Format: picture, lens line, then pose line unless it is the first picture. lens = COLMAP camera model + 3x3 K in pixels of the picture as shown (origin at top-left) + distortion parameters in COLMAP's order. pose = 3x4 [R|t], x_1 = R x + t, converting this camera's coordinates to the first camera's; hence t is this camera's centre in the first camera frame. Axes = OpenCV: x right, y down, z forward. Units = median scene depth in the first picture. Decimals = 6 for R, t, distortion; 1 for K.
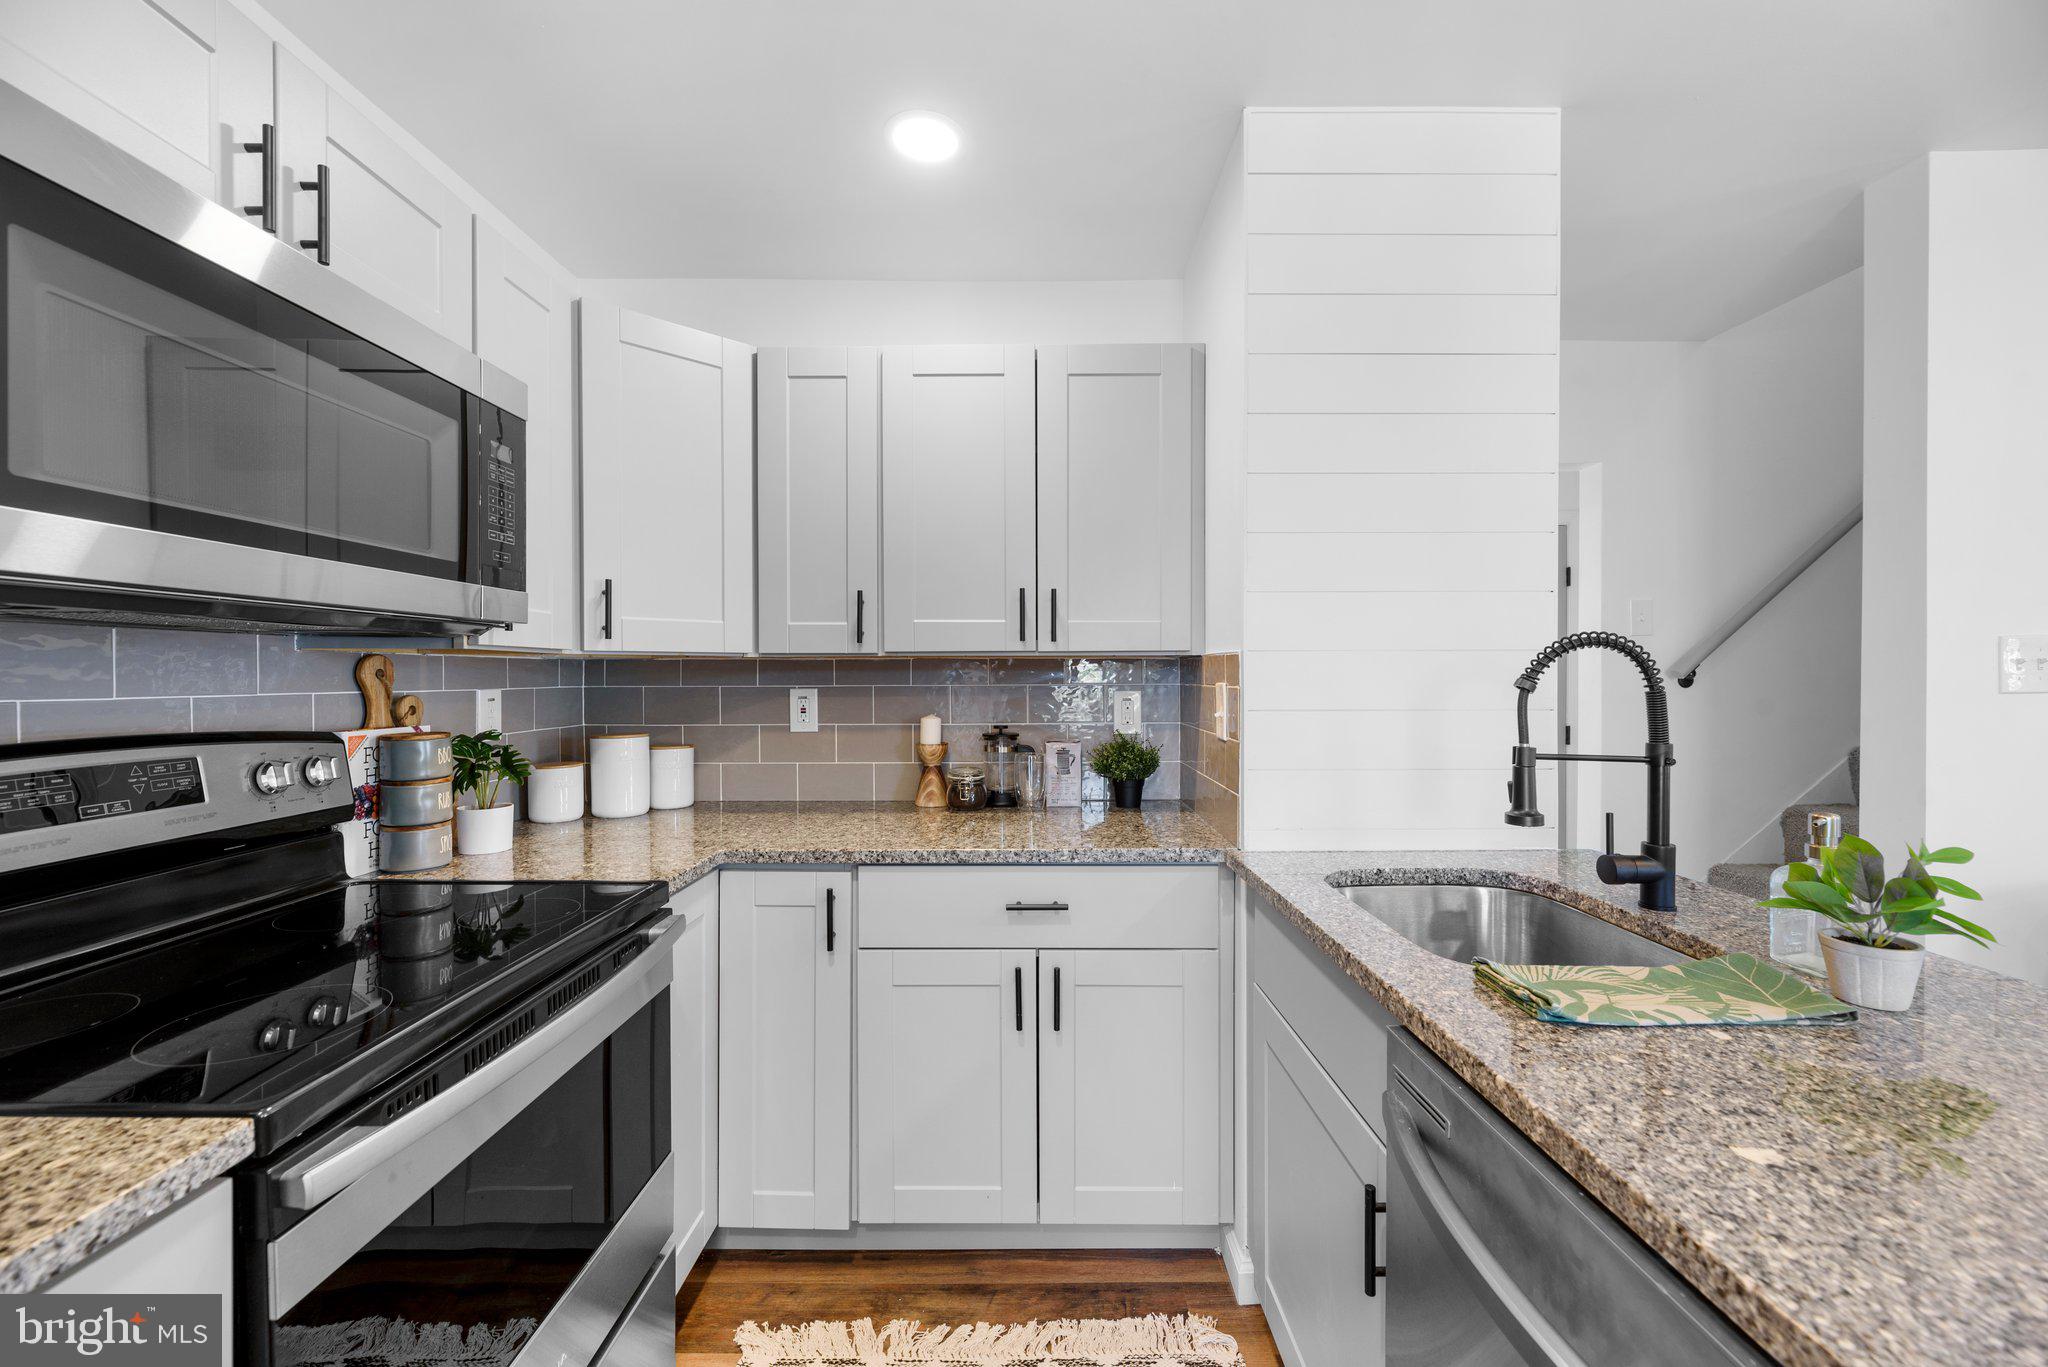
lens RADIAL K [[829.4, 0, 1026.8], [0, 829.4, 681.4], [0, 0, 1]] dist [0.001048, -0.000051]
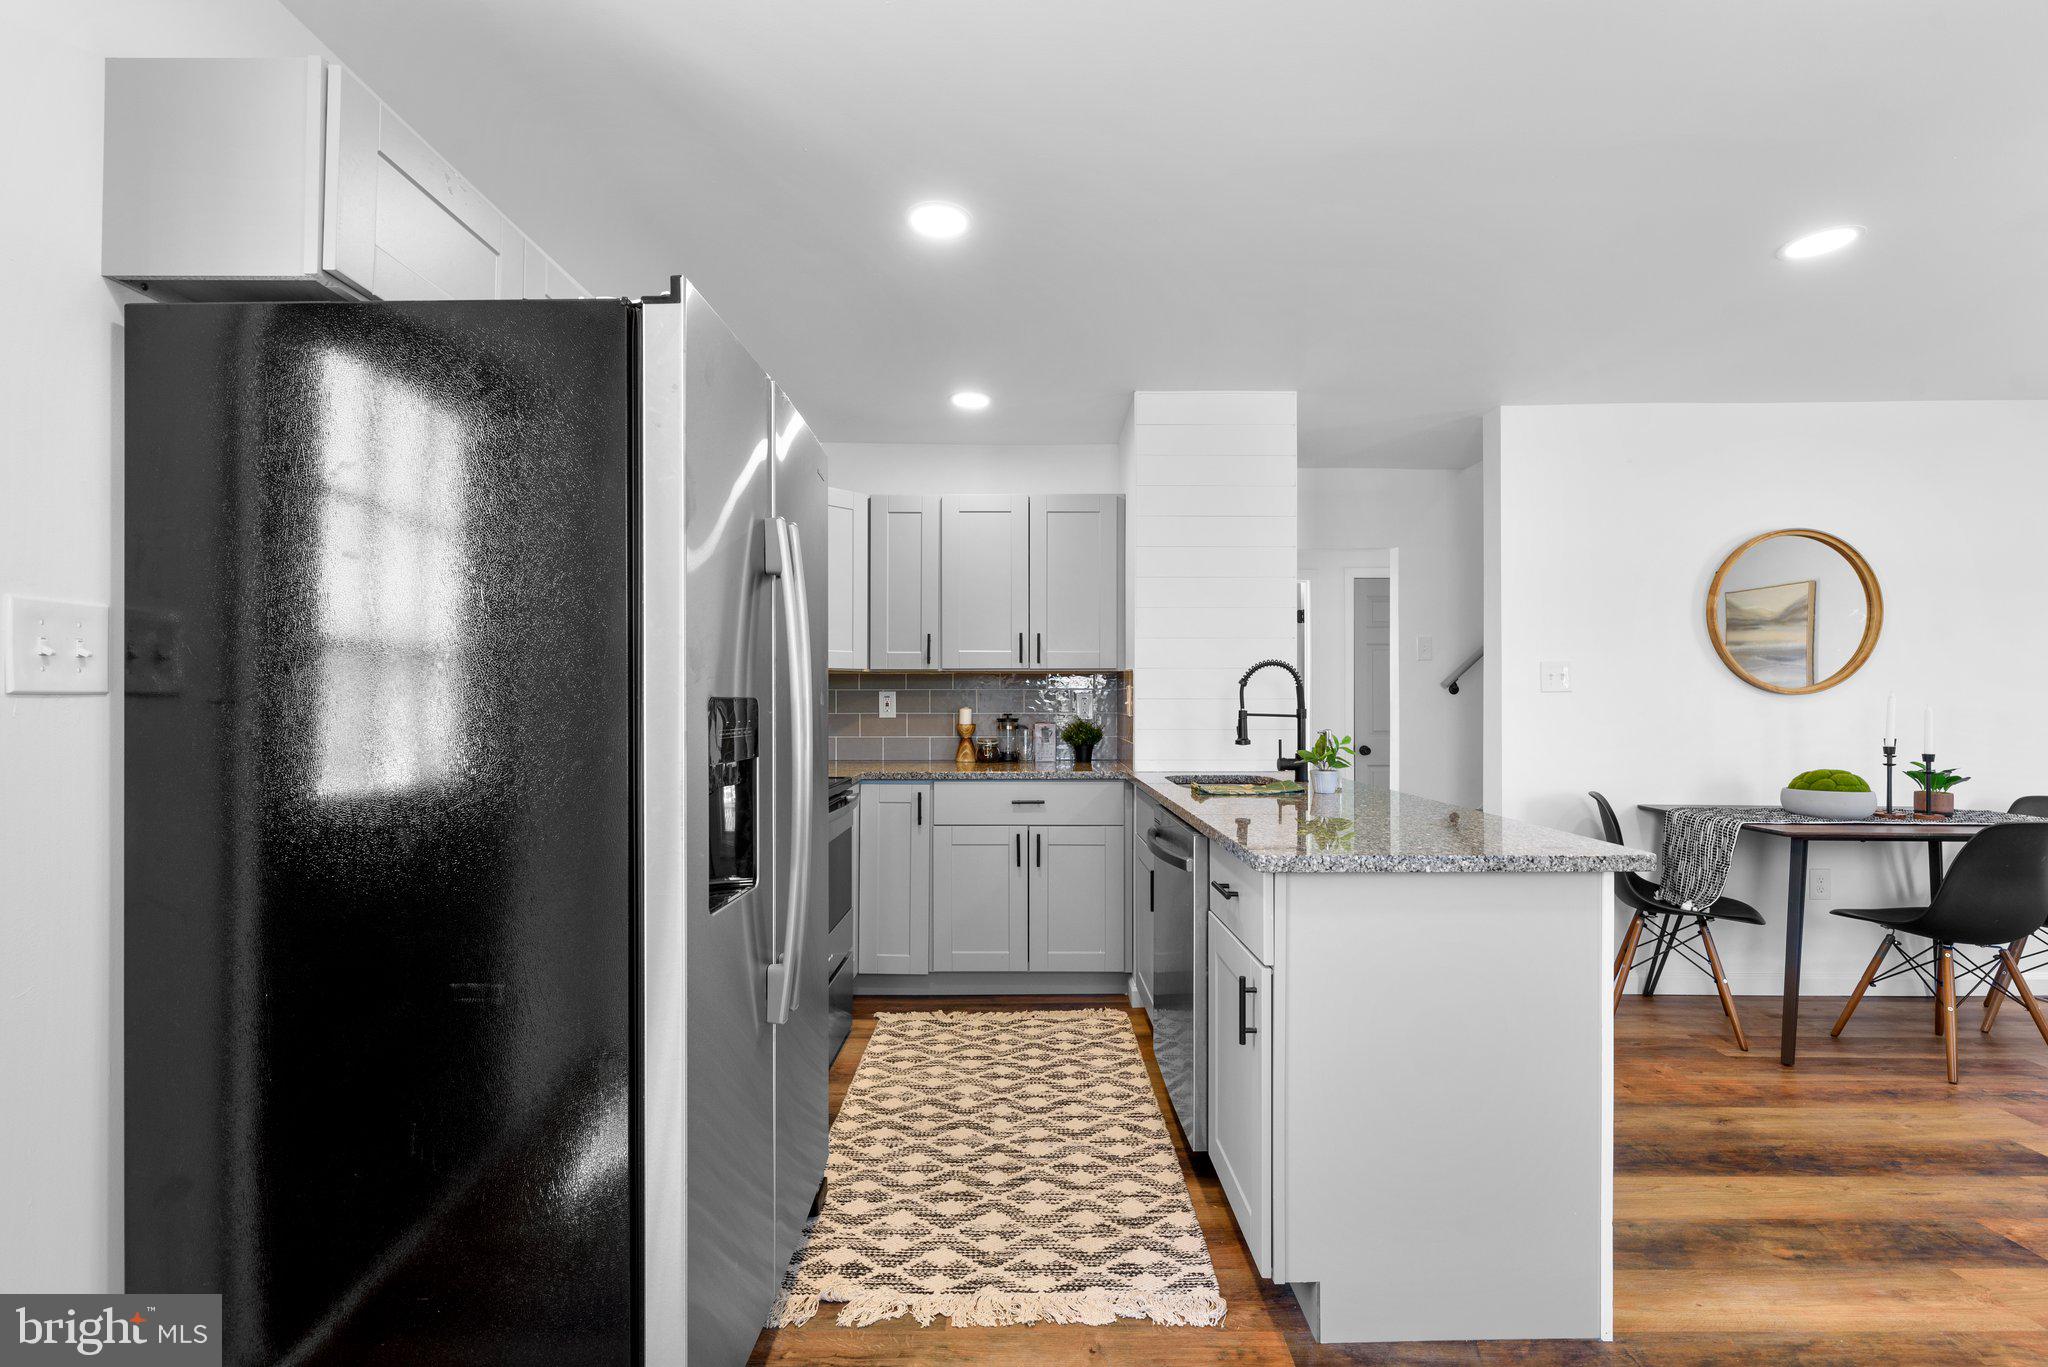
lens RADIAL K [[892.3, 0, 1019.1], [0, 892.3, 692.4], [0, 0, 1]] dist [0.000468, -0.000889]
pose [[0.999966, 0.002728, -0.007838, 0.006686], [-0.002839, 0.999895, -0.014199, 0.047503], [0.007798, 0.014221, 0.999868, -1.024080]]
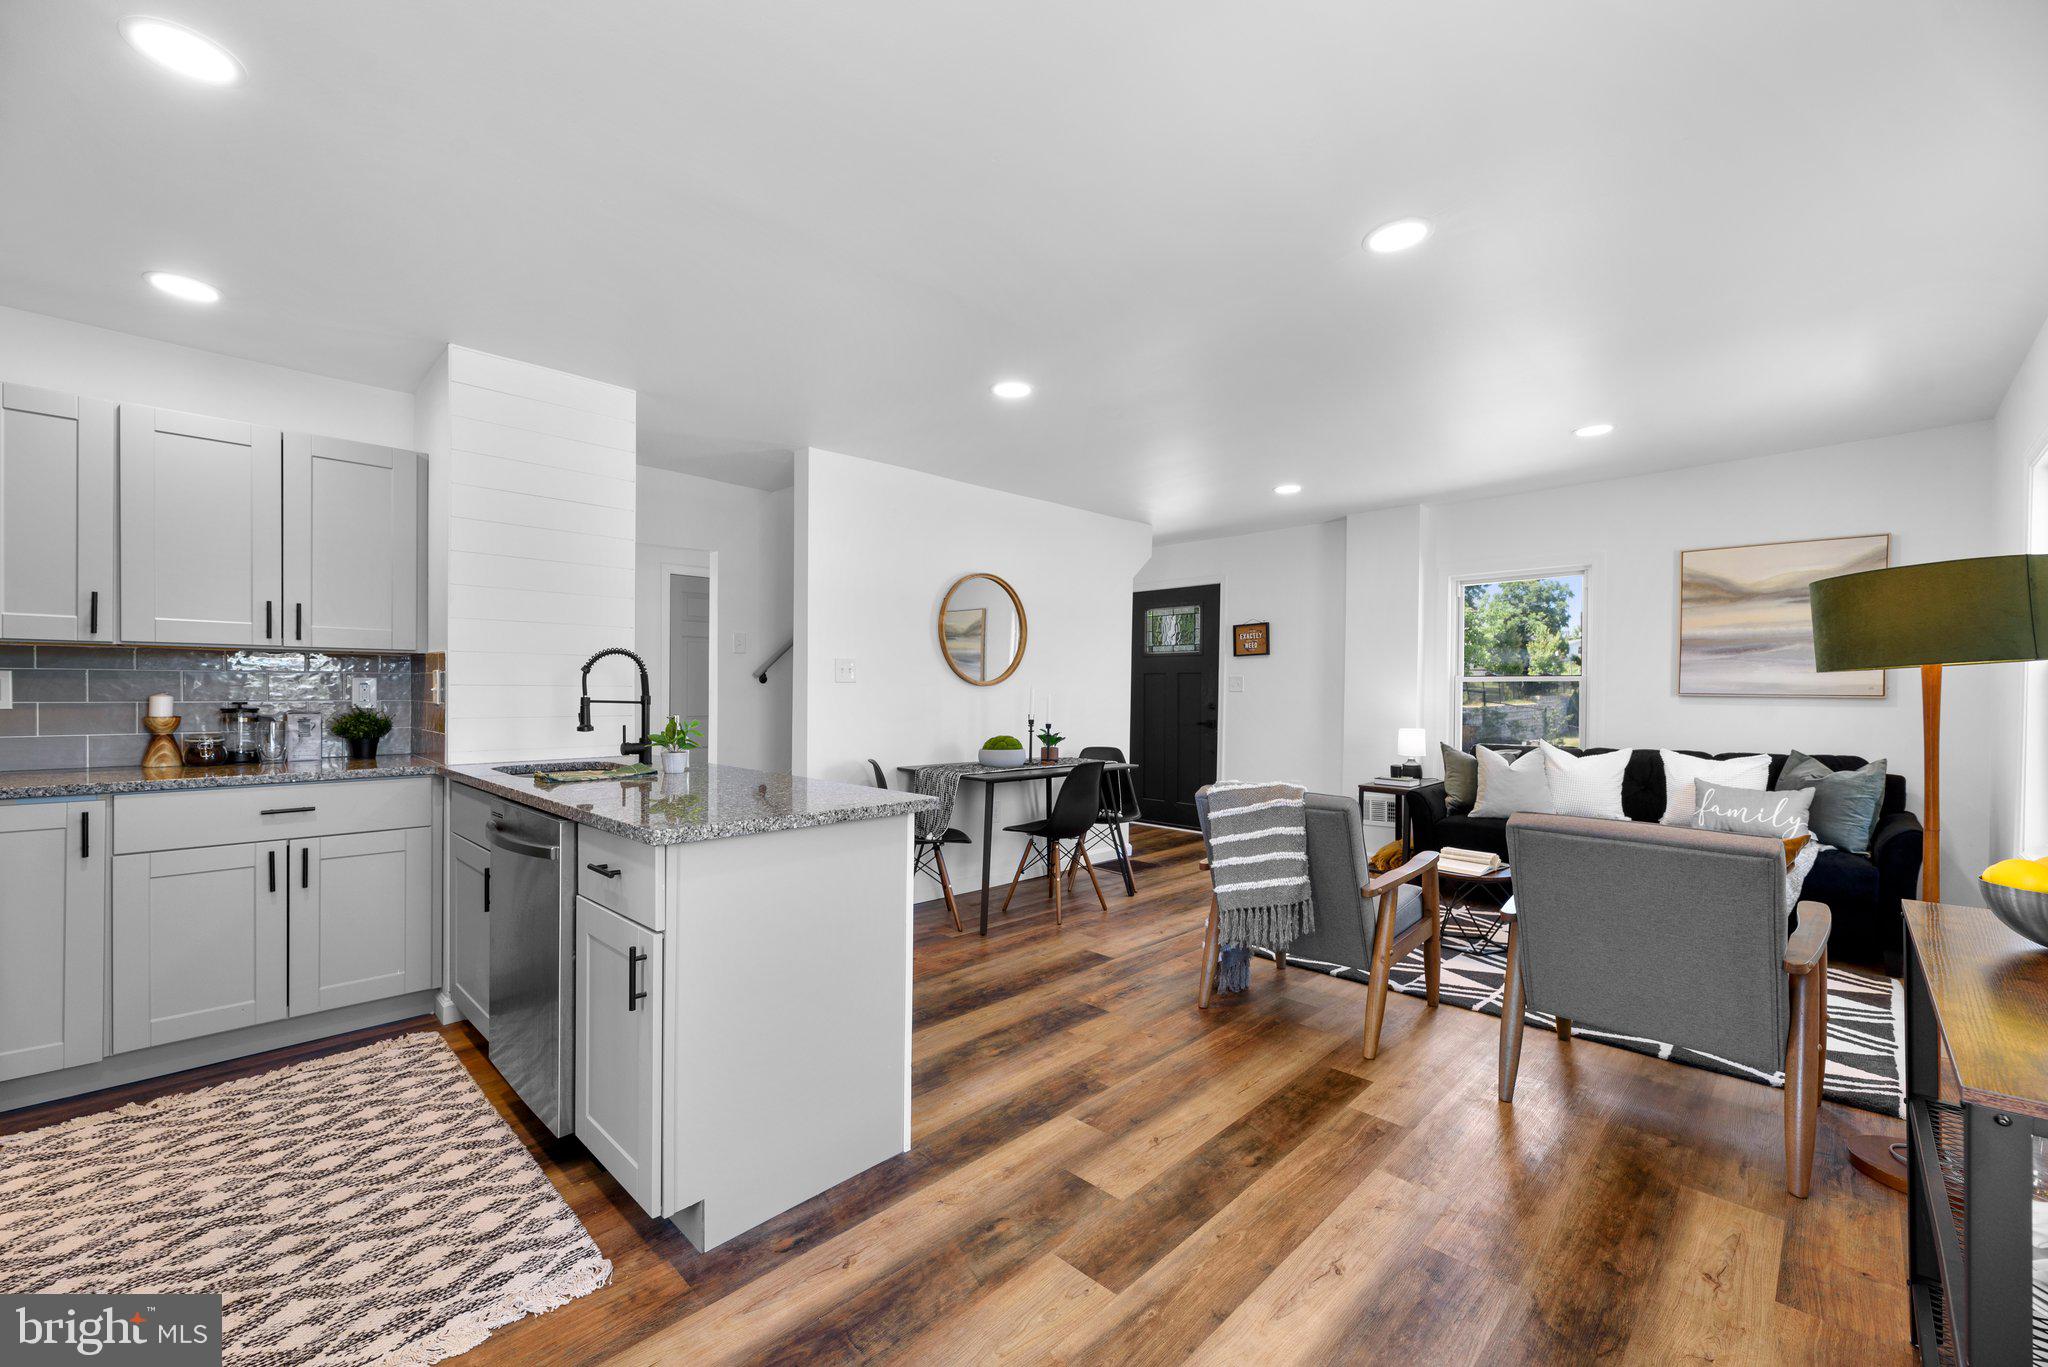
lens RADIAL K [[829.0, 0, 1033.9], [0, 829.0, 696.1], [0, 0, 1]] dist [0.001382, -0.000575]
pose [[0.699932, 0.002162, 0.714206, -0.116257], [-0.003976, 0.999992, 0.000869, 0.049539], [-0.714198, -0.003448, 0.699935, -1.047569]]
